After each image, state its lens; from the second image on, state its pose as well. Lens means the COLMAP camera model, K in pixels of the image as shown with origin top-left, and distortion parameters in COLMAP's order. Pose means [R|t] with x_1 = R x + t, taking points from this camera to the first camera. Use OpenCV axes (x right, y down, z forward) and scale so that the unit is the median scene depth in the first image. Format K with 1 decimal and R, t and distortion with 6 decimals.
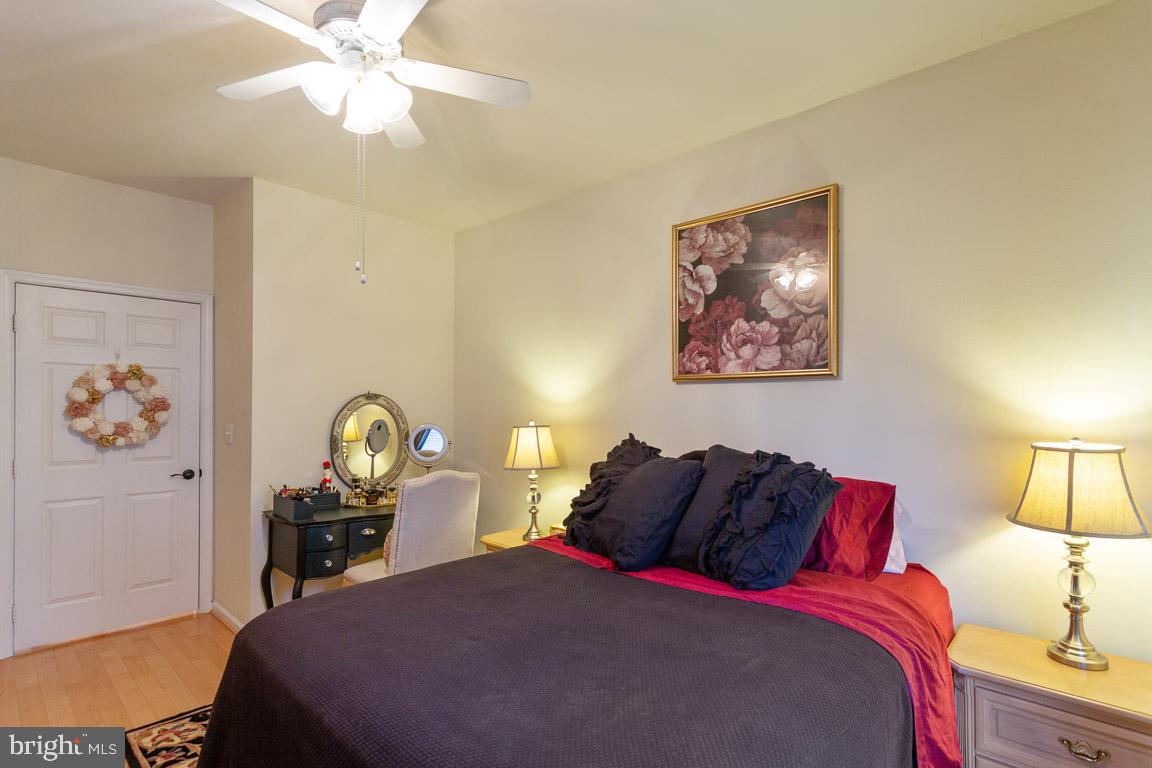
lens RADIAL K [[550.2, 0, 560.4], [0, 550.2, 405.9], [0, 0, 1]] dist [0.007110, 0.000492]
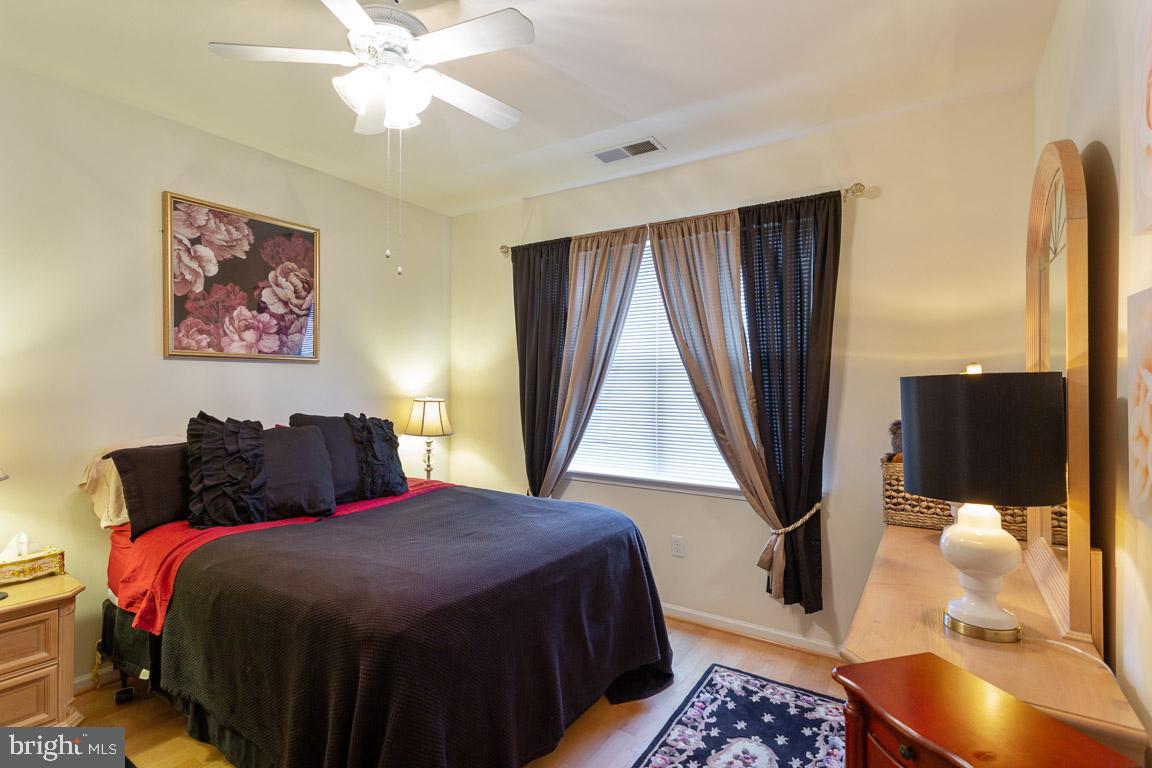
lens RADIAL K [[550.2, 0, 573.8], [0, 550.2, 385.4], [0, 0, 1]] dist [0.007110, 0.000492]
pose [[-0.165209, -0.009669, 0.986211, -0.957074], [-0.002649, 0.999953, 0.009360, -0.005881], [-0.986255, -0.001066, -0.165227, 0.525907]]
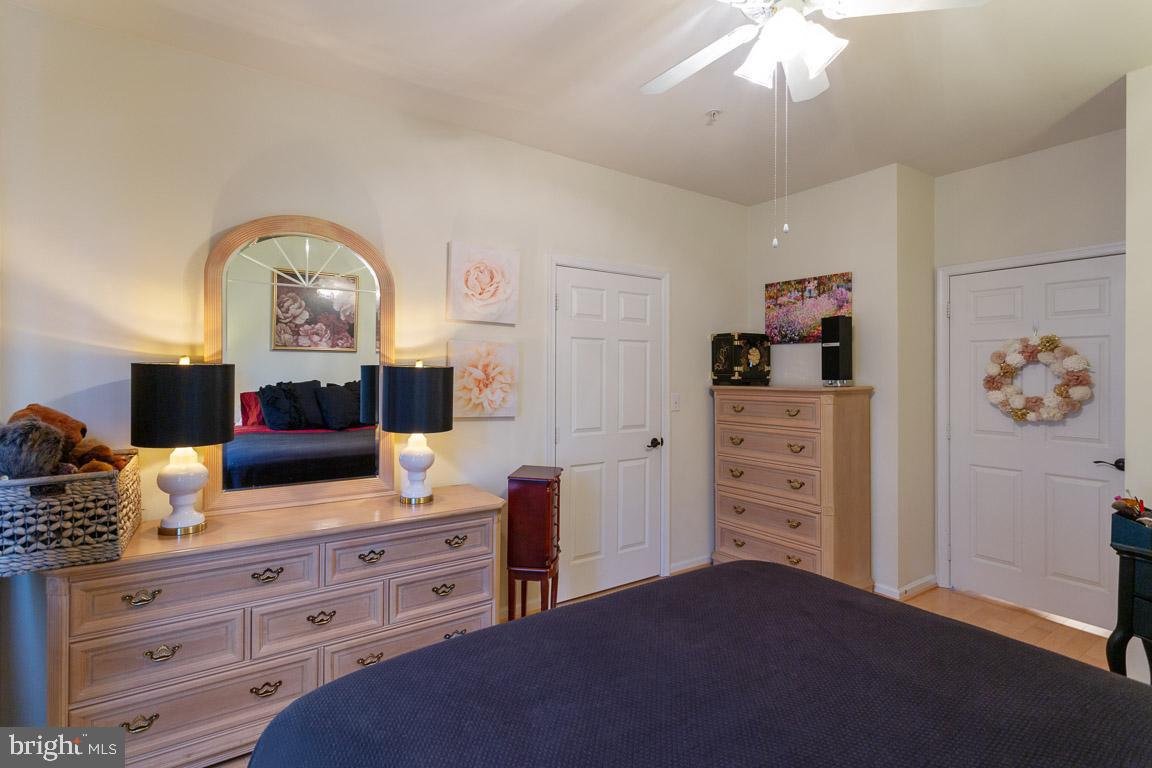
lens RADIAL K [[550.2, 0, 576.0], [0, 550.2, 375.0], [0, 0, 1]] dist [0.007110, 0.000492]
pose [[-0.175577, -0.002580, -0.984462, 0.271046], [-0.005370, 0.999984, -0.001663, -0.002223], [0.984451, 0.004994, -0.175588, 0.347495]]
